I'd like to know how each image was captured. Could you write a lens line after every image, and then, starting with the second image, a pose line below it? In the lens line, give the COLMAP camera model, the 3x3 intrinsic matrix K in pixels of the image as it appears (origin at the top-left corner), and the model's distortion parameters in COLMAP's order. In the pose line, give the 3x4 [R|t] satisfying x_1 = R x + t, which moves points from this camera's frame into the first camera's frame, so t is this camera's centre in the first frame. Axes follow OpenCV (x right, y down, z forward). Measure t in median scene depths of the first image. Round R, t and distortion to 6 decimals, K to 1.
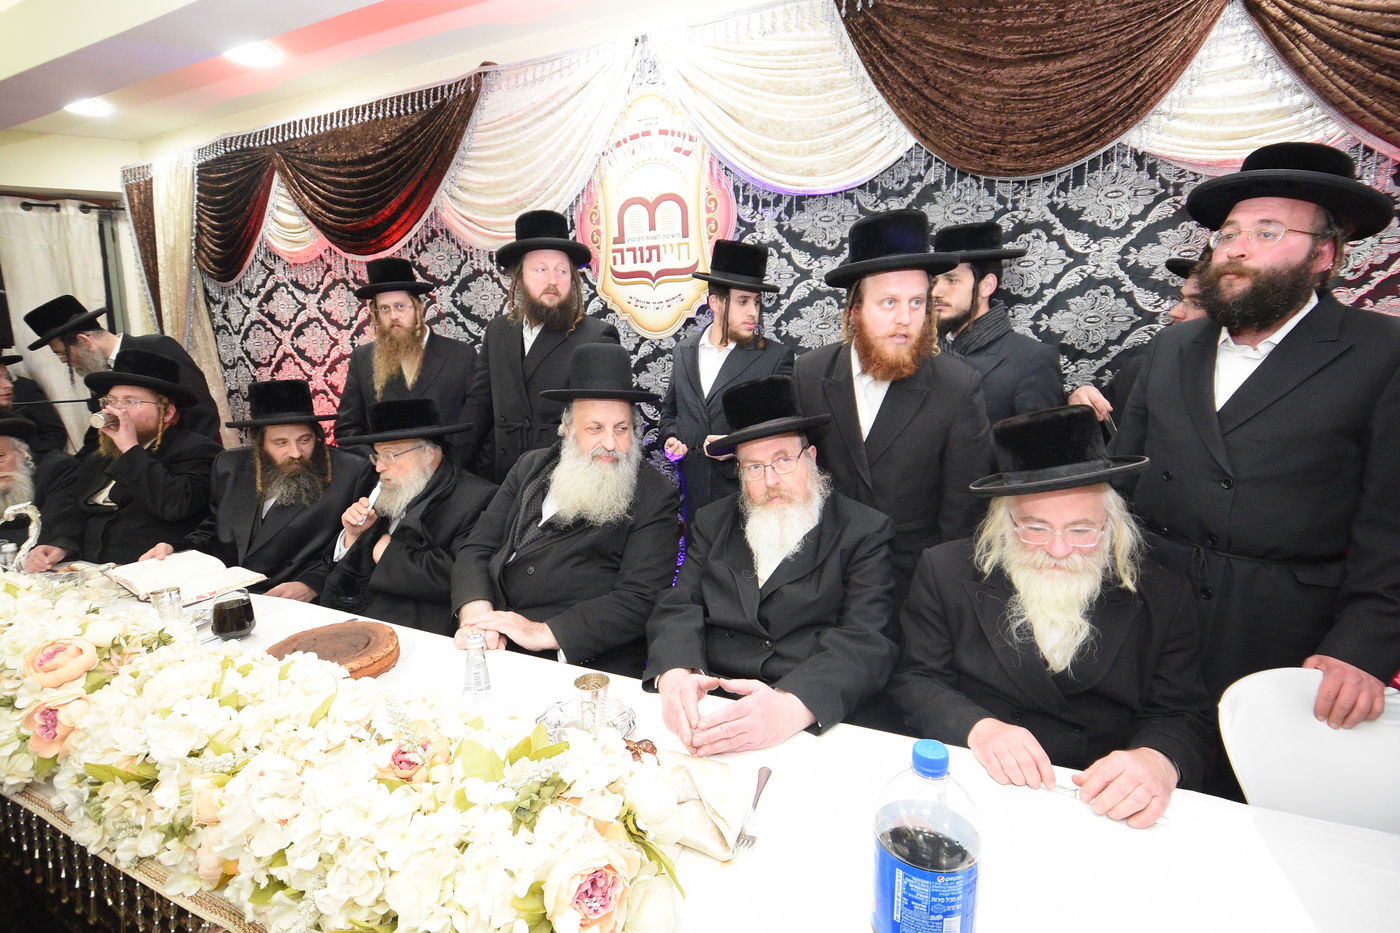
lens RADIAL K [[622.9, 0, 696.2], [0, 622.9, 463.3], [0, 0, 1]] dist [0.008282, -0.022930]
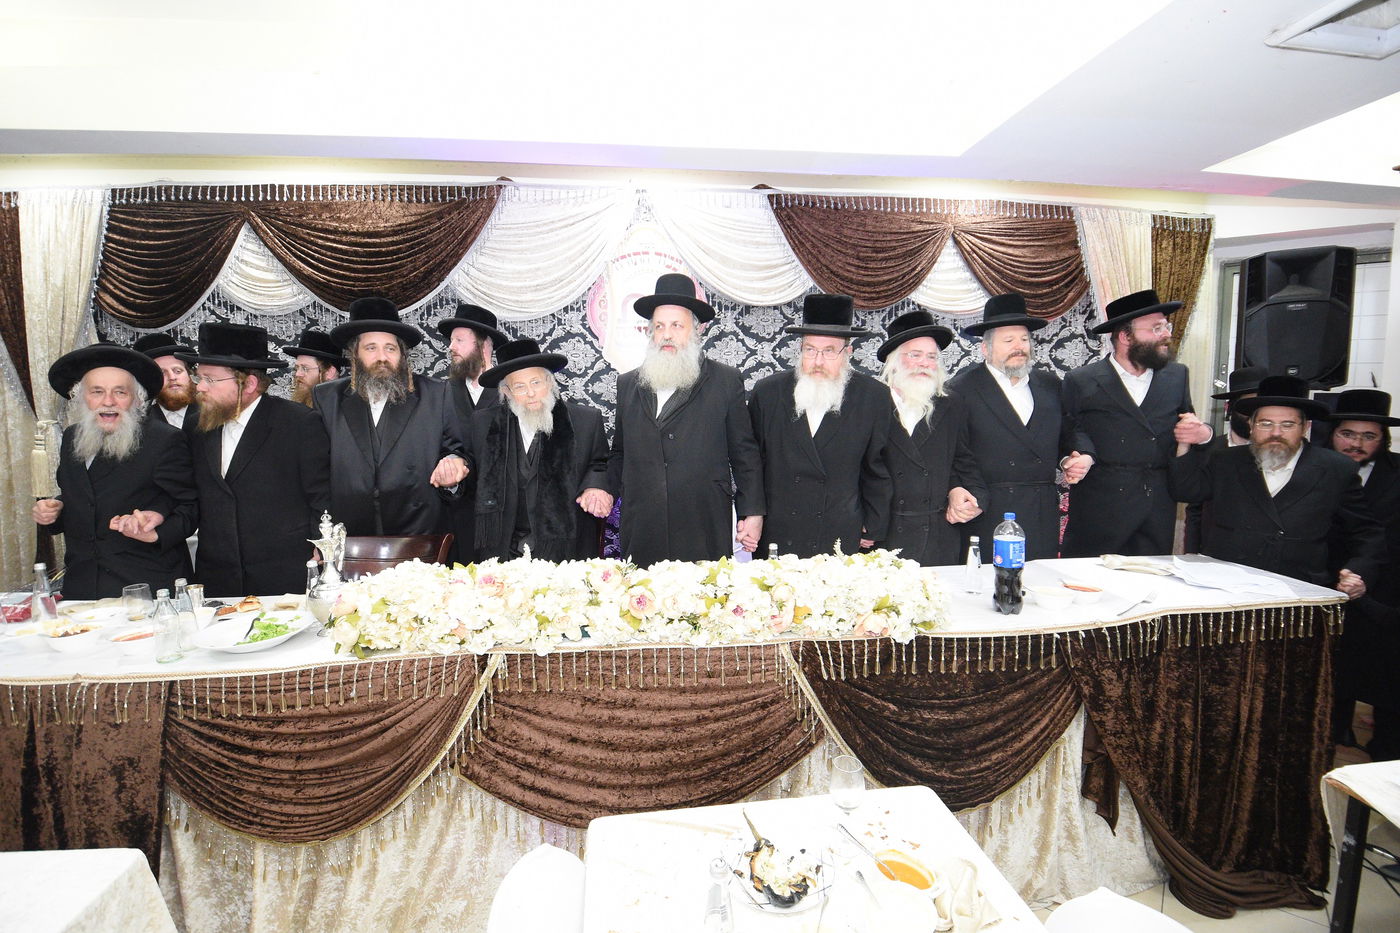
lens RADIAL K [[614.9, 0, 700.8], [0, 614.9, 467.0], [0, 0, 1]] dist [0.009868, -0.021379]
pose [[0.871262, -0.058017, 0.487378, -0.674716], [0.087272, 0.995478, -0.037512, 0.040531], [-0.482997, 0.075217, 0.872385, -0.289141]]
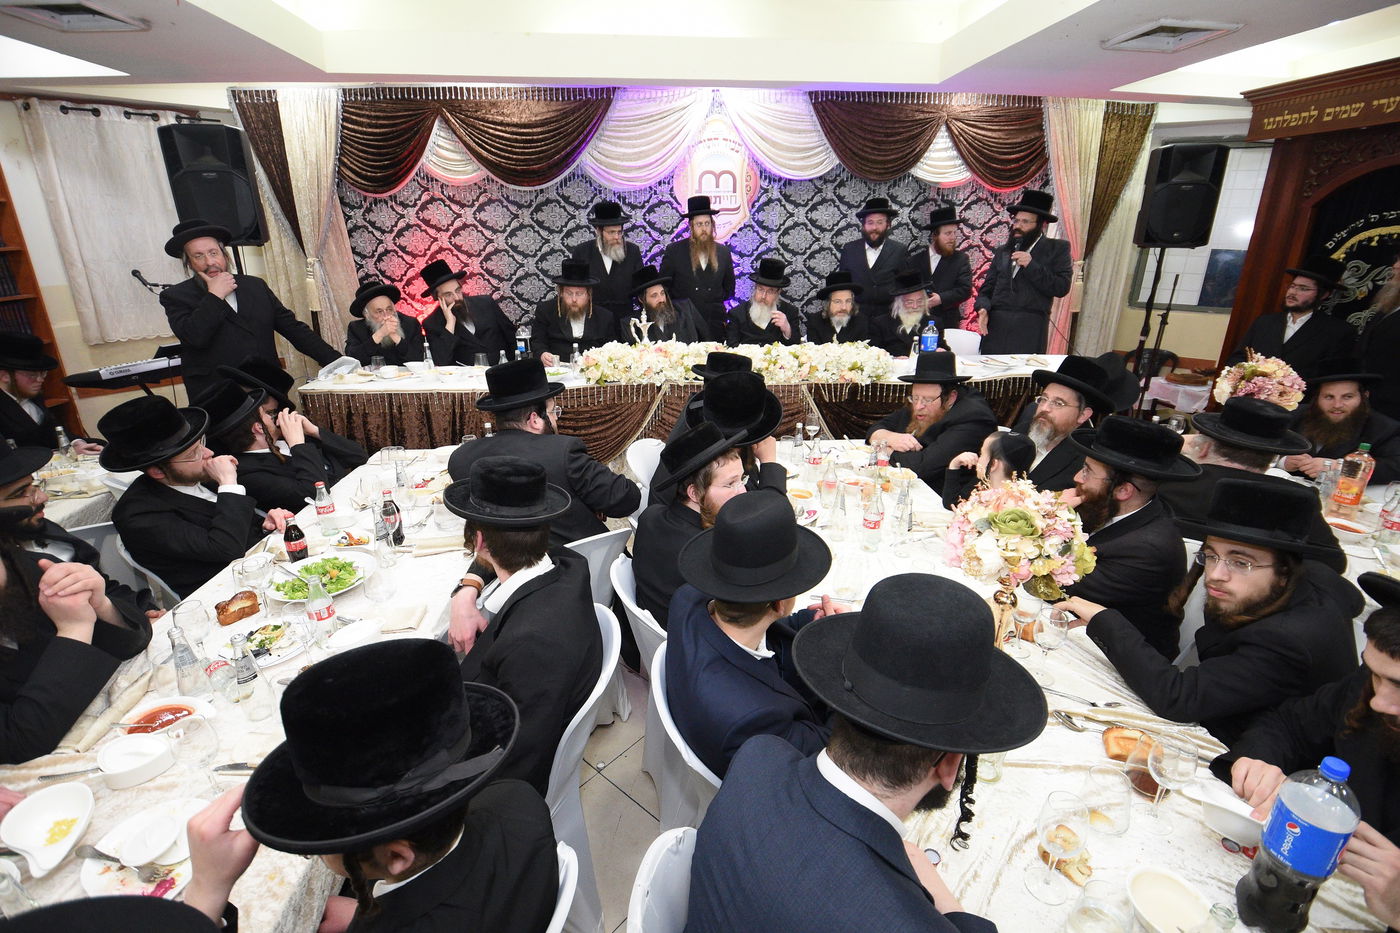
lens RADIAL K [[635.7, 0, 703.2], [0, 635.7, 461.4], [0, 0, 1]] dist [0.030045, -0.025721]
pose [[0.886936, -0.149774, 0.436936, -1.141954], [0.073538, 0.979690, 0.186546, 0.108366], [-0.456001, -0.133323, 0.879936, -0.925303]]
